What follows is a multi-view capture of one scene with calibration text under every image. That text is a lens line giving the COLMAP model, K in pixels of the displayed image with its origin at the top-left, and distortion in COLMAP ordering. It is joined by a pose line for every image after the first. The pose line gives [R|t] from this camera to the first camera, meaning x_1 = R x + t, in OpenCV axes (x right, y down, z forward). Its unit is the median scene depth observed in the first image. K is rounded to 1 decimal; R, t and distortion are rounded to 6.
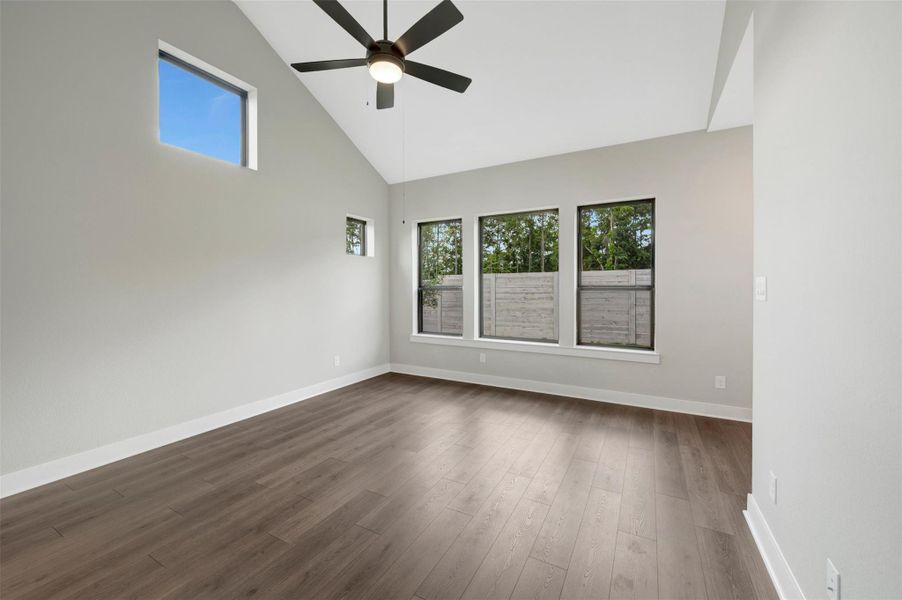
lens RADIAL K [[357.5, 0, 453.5], [0, 357.5, 292.7], [0, 0, 1]] dist [-0.000139, 0.000338]
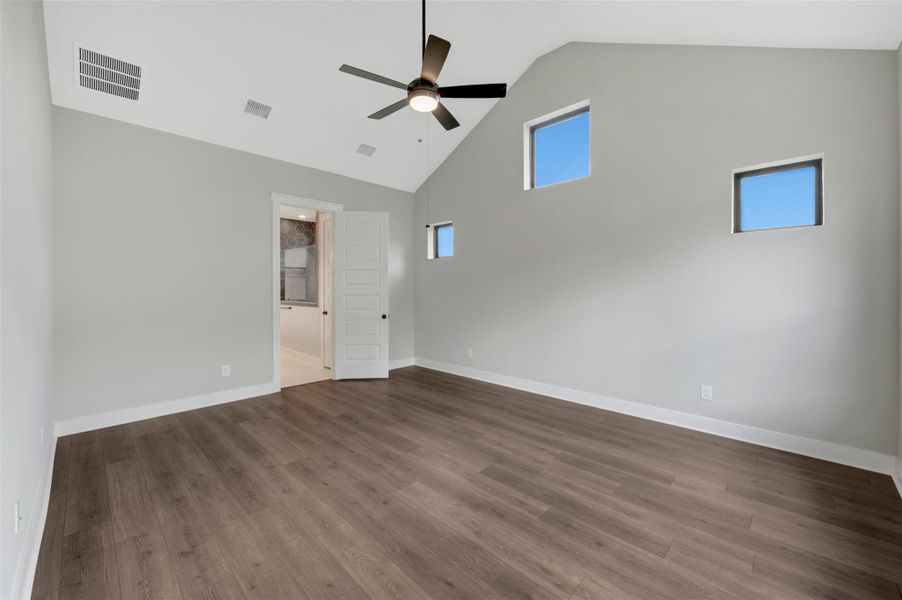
lens RADIAL K [[357.5, 0, 453.5], [0, 357.5, 292.7], [0, 0, 1]] dist [-0.000139, 0.000338]
pose [[-0.270575, 0.014651, -0.962588, 0.726554], [-0.009593, 0.999794, 0.017914, -0.012215], [0.962651, 0.014081, -0.270378, 1.121344]]
